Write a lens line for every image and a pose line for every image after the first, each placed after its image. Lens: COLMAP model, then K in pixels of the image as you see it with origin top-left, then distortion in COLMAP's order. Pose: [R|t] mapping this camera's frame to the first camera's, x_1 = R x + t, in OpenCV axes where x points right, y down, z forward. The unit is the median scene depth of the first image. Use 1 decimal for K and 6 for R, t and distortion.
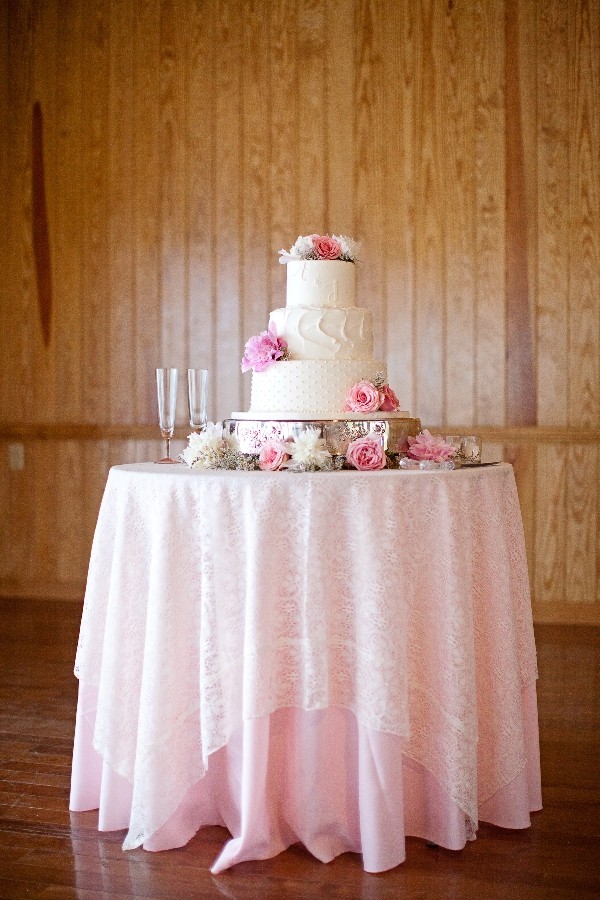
lens RADIAL K [[1294.8, 0, 263.6], [0, 1294.8, 450.5], [0, 0, 1]] dist [-0.288292, 0.753852]
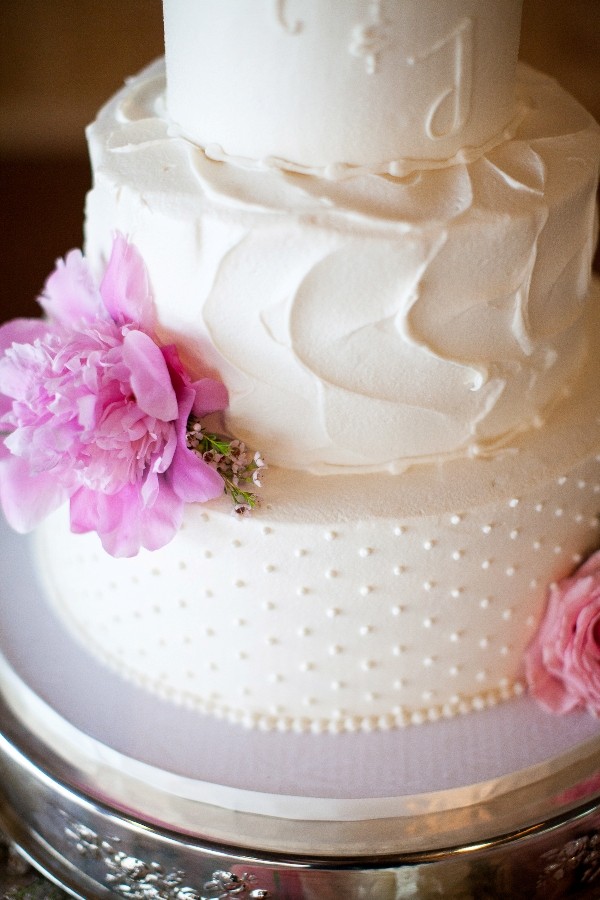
lens RADIAL K [[1357.2, 0, 300.0], [0, 1357.2, 450.0], [0, 0, 1]] dist [-0.280690, 0.515913]
pose [[0.963355, -0.166912, 0.209969, -0.014409], [0.024449, 0.834182, 0.550947, -0.185302], [-0.267112, -0.525624, 0.807695, 0.835879]]
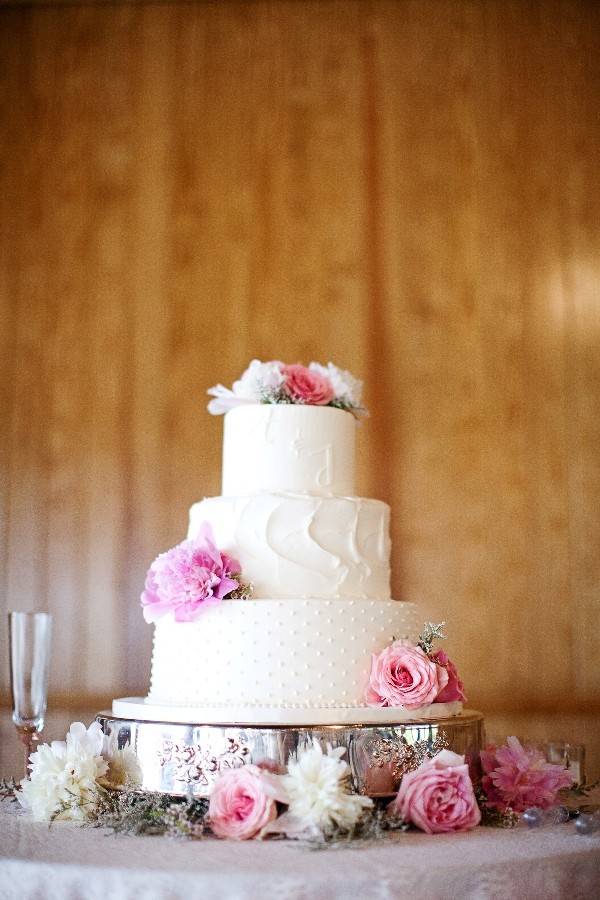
lens RADIAL K [[1294.8, 0, 263.6], [0, 1294.8, 450.5], [0, 0, 1]] dist [-0.288292, 0.753852]
pose [[0.971120, 0.043140, 0.234659, -0.092088], [0.002143, 0.981901, -0.189382, -0.032292], [-0.238581, 0.184415, 0.953452, 0.518210]]
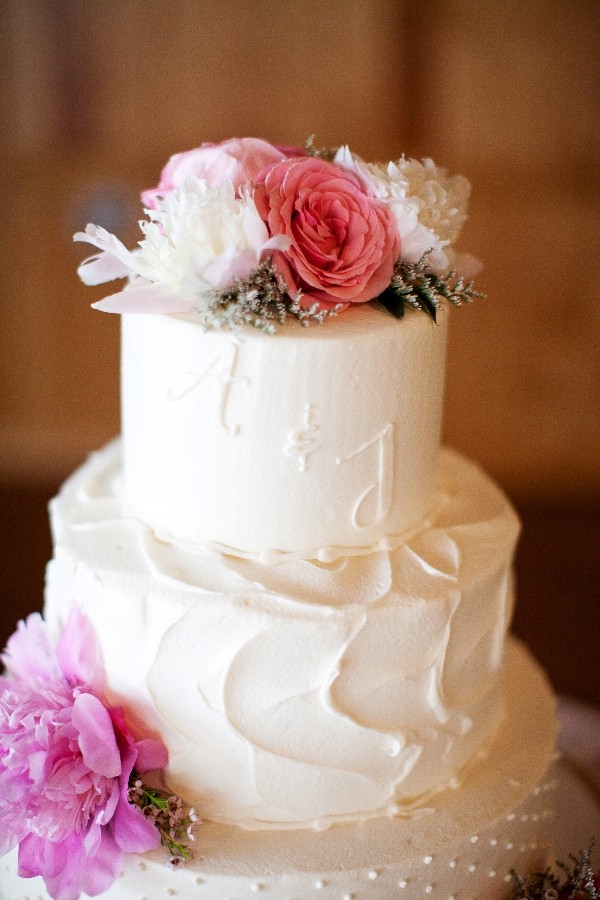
lens RADIAL K [[1357.2, 0, 300.0], [0, 1357.2, 450.0], [0, 0, 1]] dist [-0.280690, 0.515913]
pose [[0.962544, -0.087291, 0.256688, -0.011905], [-0.005121, 0.940731, 0.339116, -0.201944], [-0.271076, -0.327729, 0.905048, 0.819184]]
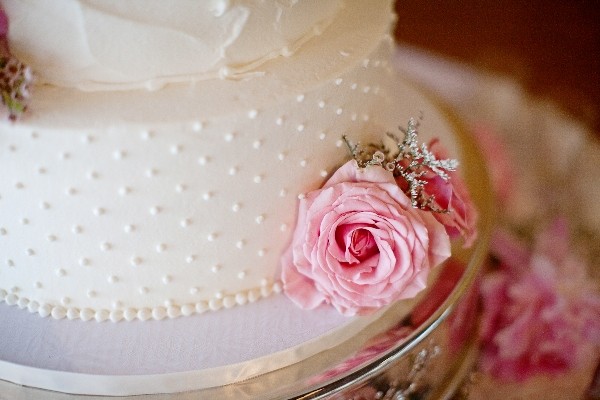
lens RADIAL K [[904.8, 0, 300.0], [0, 904.8, 200.0], [0, 0, 1]] dist [-0.280690, 0.515913]
pose [[0.956750, -0.162451, 0.241326, 0.025553], [-0.002862, 0.824259, 0.566206, -0.141578], [-0.290896, -0.542409, 0.788145, 0.855528]]
